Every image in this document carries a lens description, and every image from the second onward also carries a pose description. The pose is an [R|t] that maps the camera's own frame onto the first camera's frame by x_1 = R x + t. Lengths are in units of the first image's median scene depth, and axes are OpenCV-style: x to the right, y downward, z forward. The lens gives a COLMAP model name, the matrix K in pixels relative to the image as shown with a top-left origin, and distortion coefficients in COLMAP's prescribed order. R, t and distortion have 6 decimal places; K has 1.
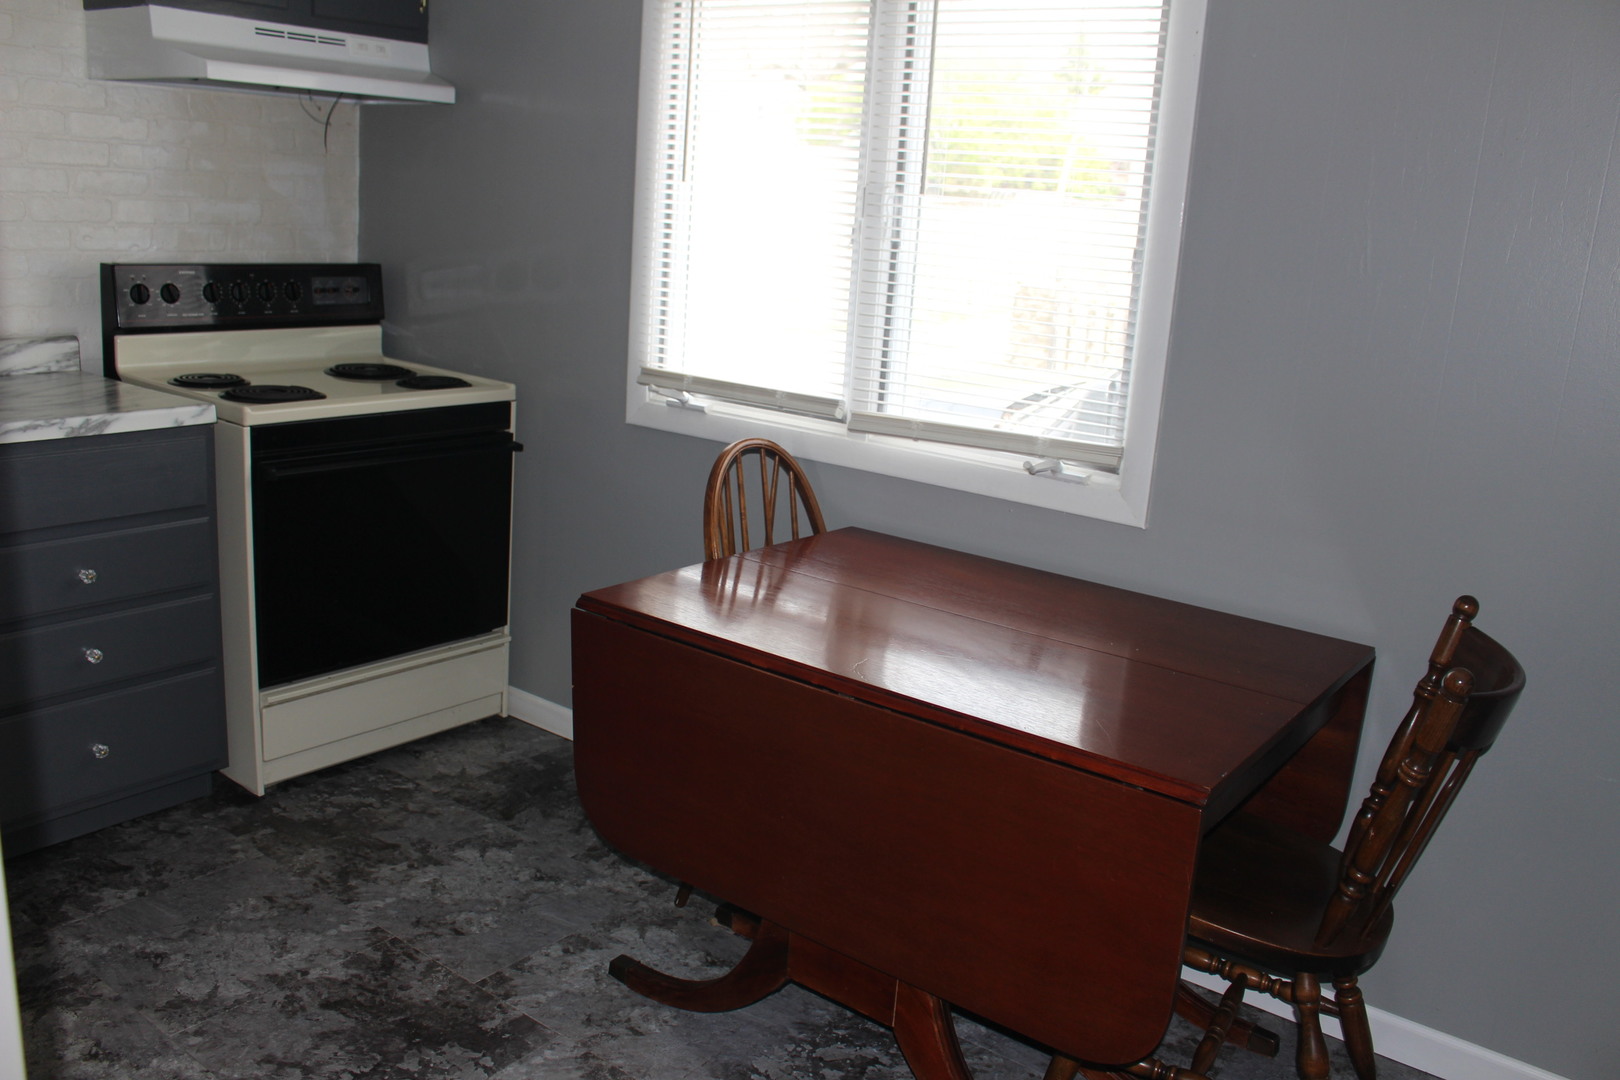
lens RADIAL K [[1329.5, 0, 812.0], [0, 1329.5, 545.6], [0, 0, 1]] dist [-0.155664, 0.117467]
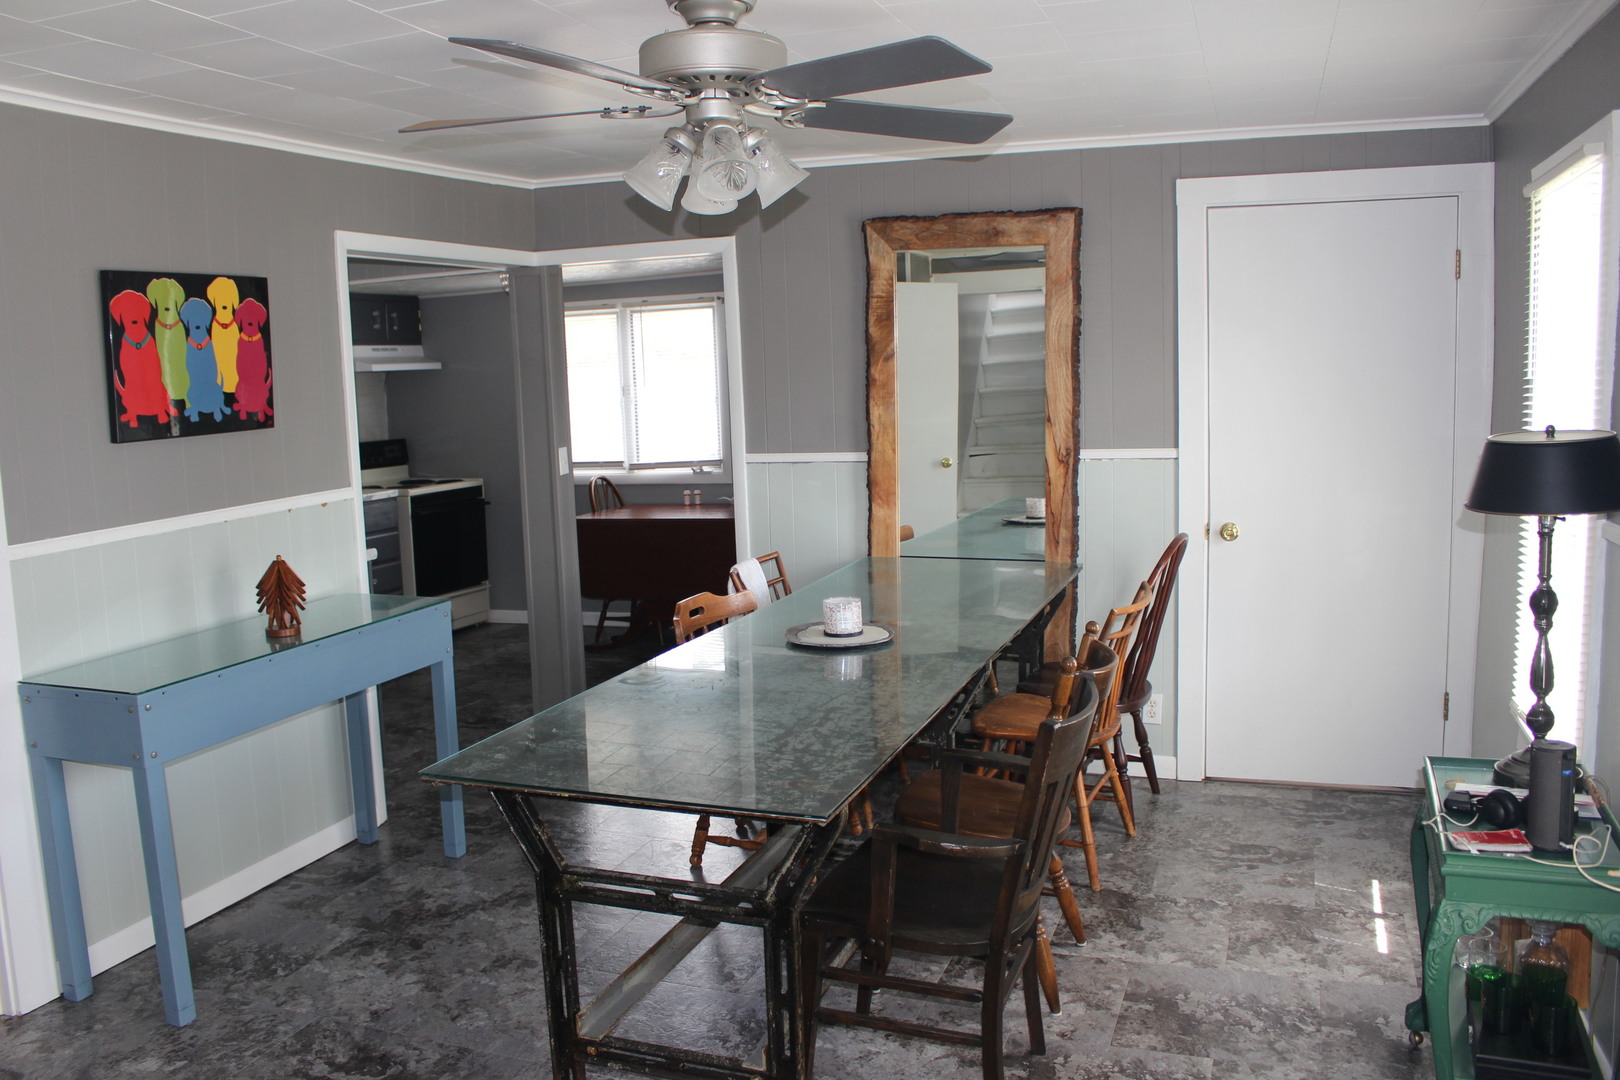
lens RADIAL K [[1329.5, 0, 800.3], [0, 1329.5, 534.0], [0, 0, 1]] dist [-0.155664, 0.117467]
pose [[0.954327, -0.135711, 0.266164, -0.364197], [0.168496, 0.980160, -0.104379, 0.373644], [-0.246718, 0.144460, 0.958260, -1.656985]]
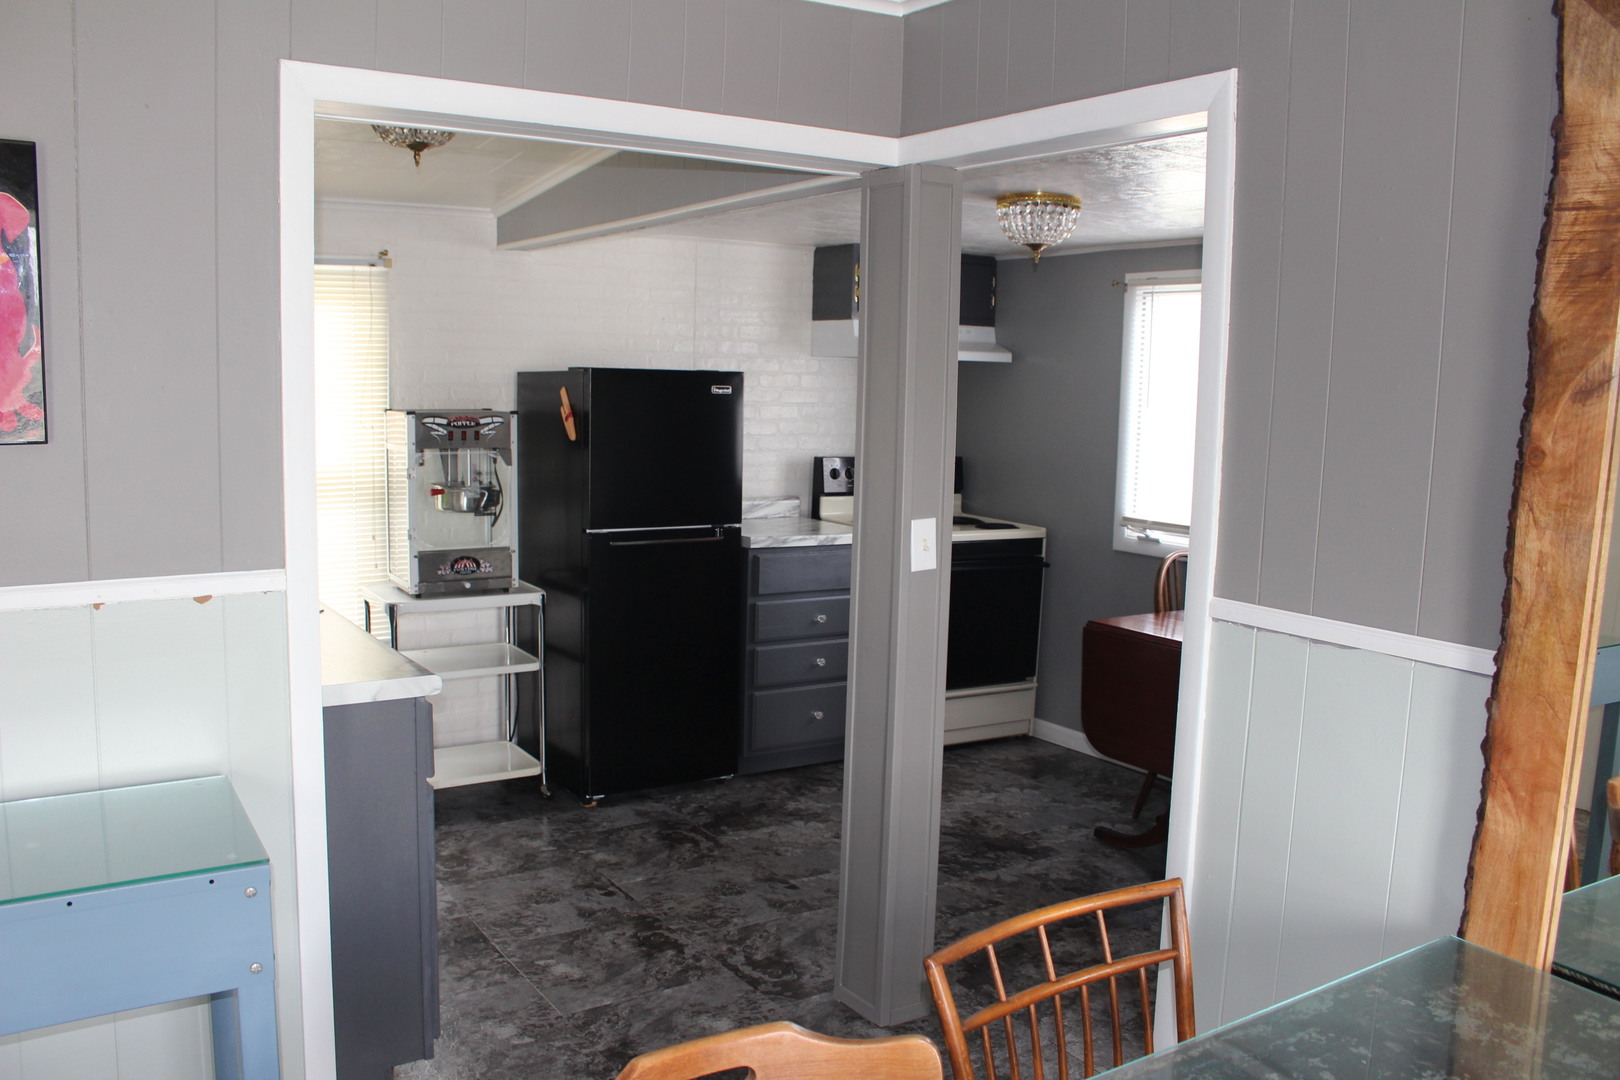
lens RADIAL K [[1329.5, 0, 802.1], [0, 1329.5, 542.4], [0, 0, 1]] dist [-0.155664, 0.117467]
pose [[0.932856, 0.000625, -0.360250, 0.099427], [-0.053149, 0.989294, -0.135911, 0.154046], [0.356308, 0.145932, 0.922902, -0.720166]]
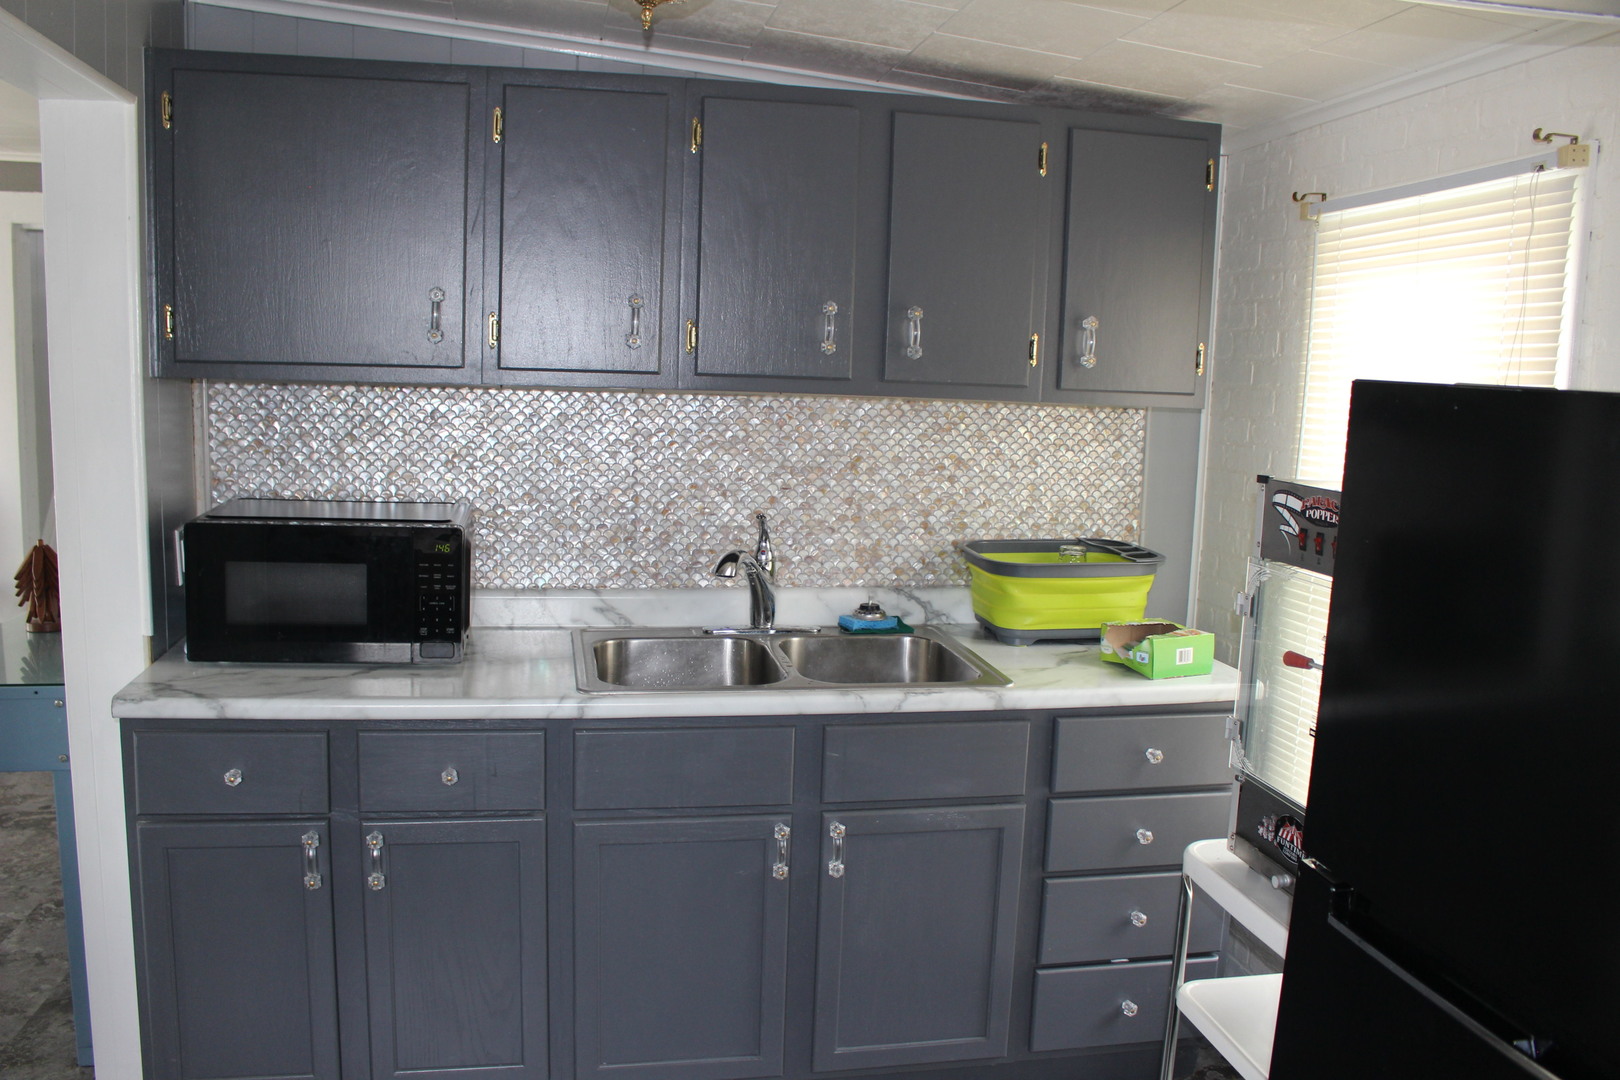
lens RADIAL K [[1329.5, 0, 805.0], [0, 1329.5, 553.0], [0, 0, 1]] dist [-0.155664, 0.117467]
pose [[-0.678315, 0.015571, -0.734606, -0.162307], [-0.259837, 0.930092, 0.259641, -0.235640], [0.687294, 0.366996, -0.626849, 0.701905]]
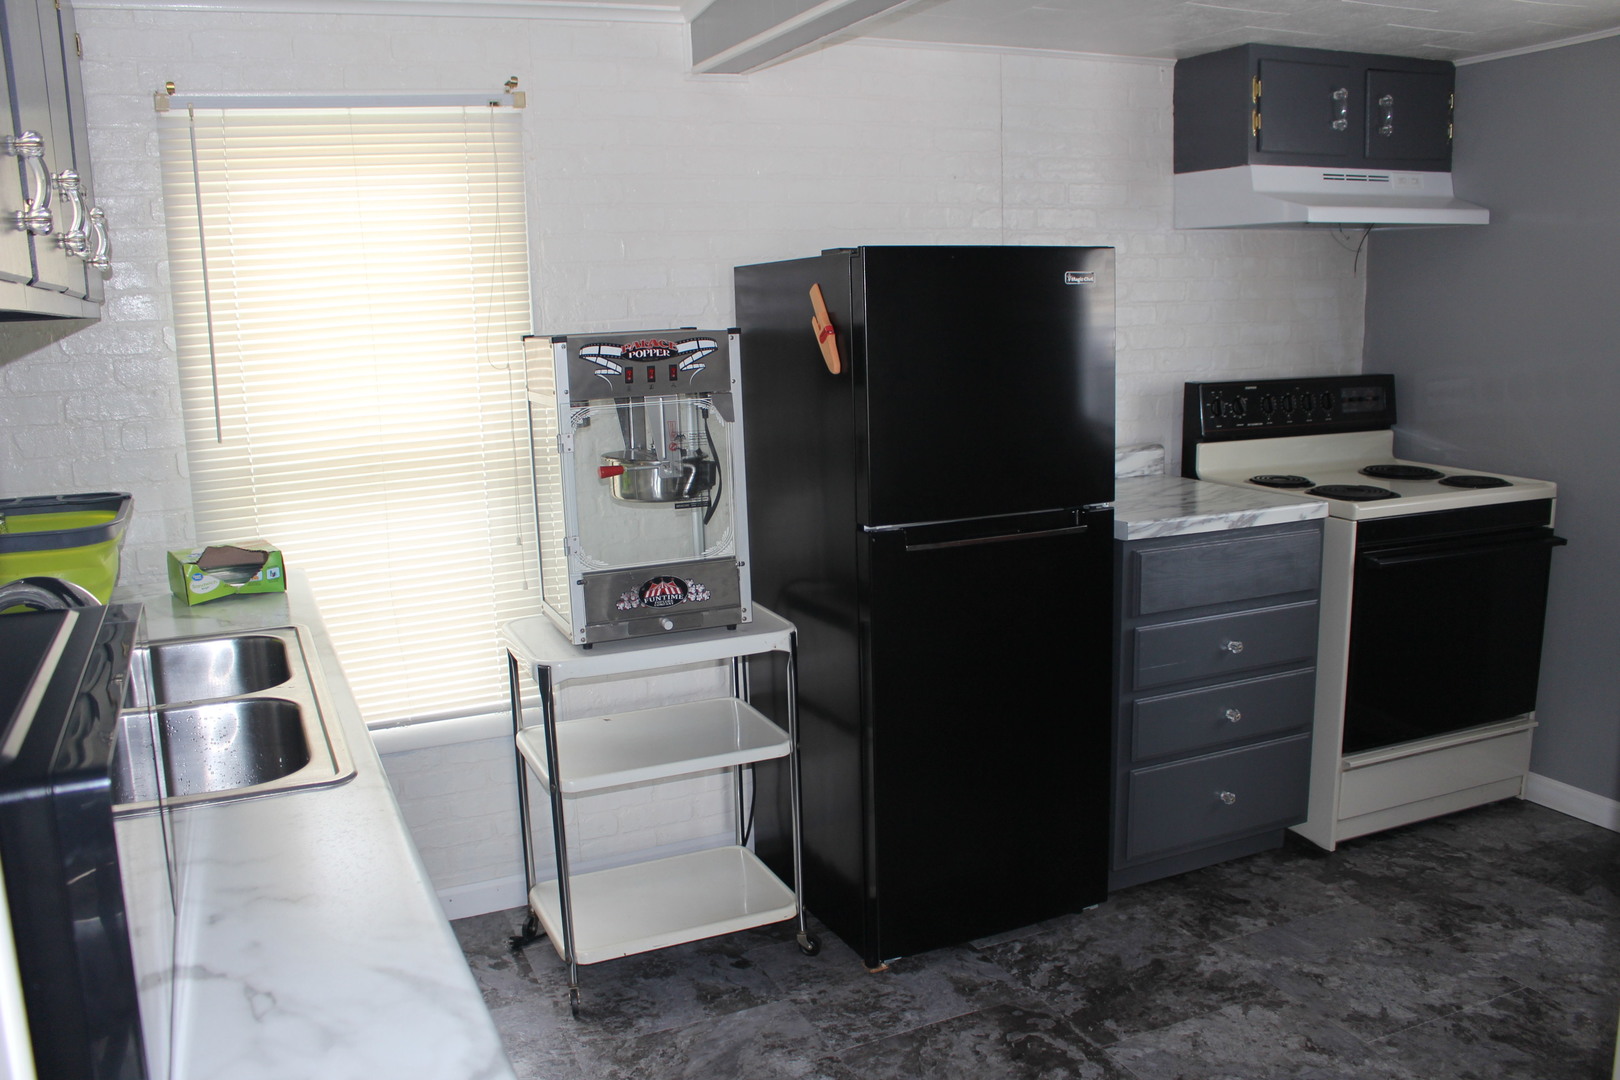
lens RADIAL K [[1329.5, 0, 797.2], [0, 1329.5, 550.4], [0, 0, 1]] dist [-0.155664, 0.117467]
pose [[0.863557, 0.001910, -0.504247, -0.260814], [-0.039435, 0.997186, -0.063759, 0.023726], [0.502706, 0.074944, 0.861202, -0.208403]]
